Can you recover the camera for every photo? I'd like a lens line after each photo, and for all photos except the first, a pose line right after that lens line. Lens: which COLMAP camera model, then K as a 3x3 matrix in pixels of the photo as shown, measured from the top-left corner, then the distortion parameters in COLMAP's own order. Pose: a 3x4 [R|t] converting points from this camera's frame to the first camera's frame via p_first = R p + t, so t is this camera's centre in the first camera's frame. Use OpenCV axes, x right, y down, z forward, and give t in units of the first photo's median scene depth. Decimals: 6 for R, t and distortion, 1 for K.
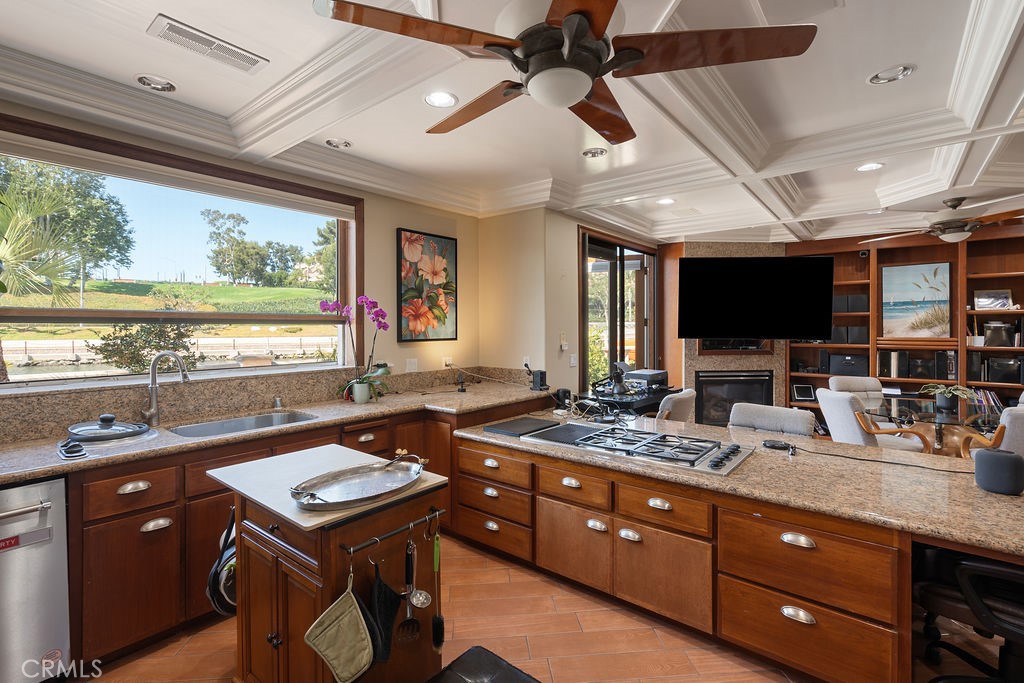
lens RADIAL K [[468.6, 0, 513.5], [0, 468.6, 322.2], [0, 0, 1]] dist [-0.000160, -0.000033]
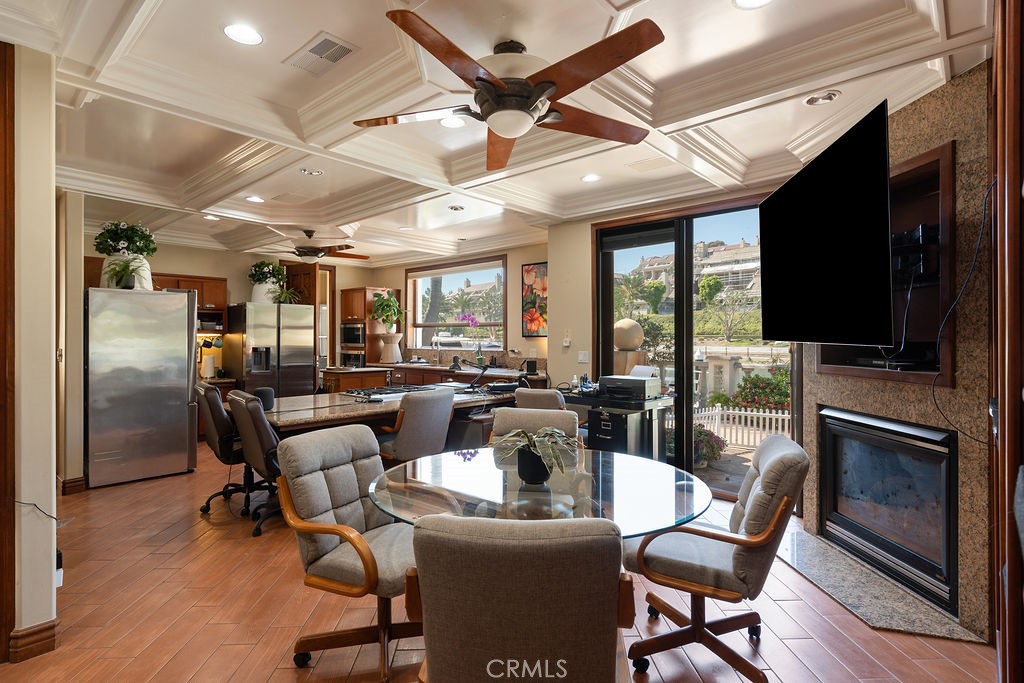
lens RADIAL K [[515.7, 0, 512.0], [0, 515.7, 341.5], [0, 0, 1]] dist [0.001002, 0.000111]
pose [[-0.053336, 0.003962, -0.998569, 1.428819], [-0.002128, 0.999989, 0.004081, 0.048405], [0.998574, 0.002343, -0.053327, 1.004606]]
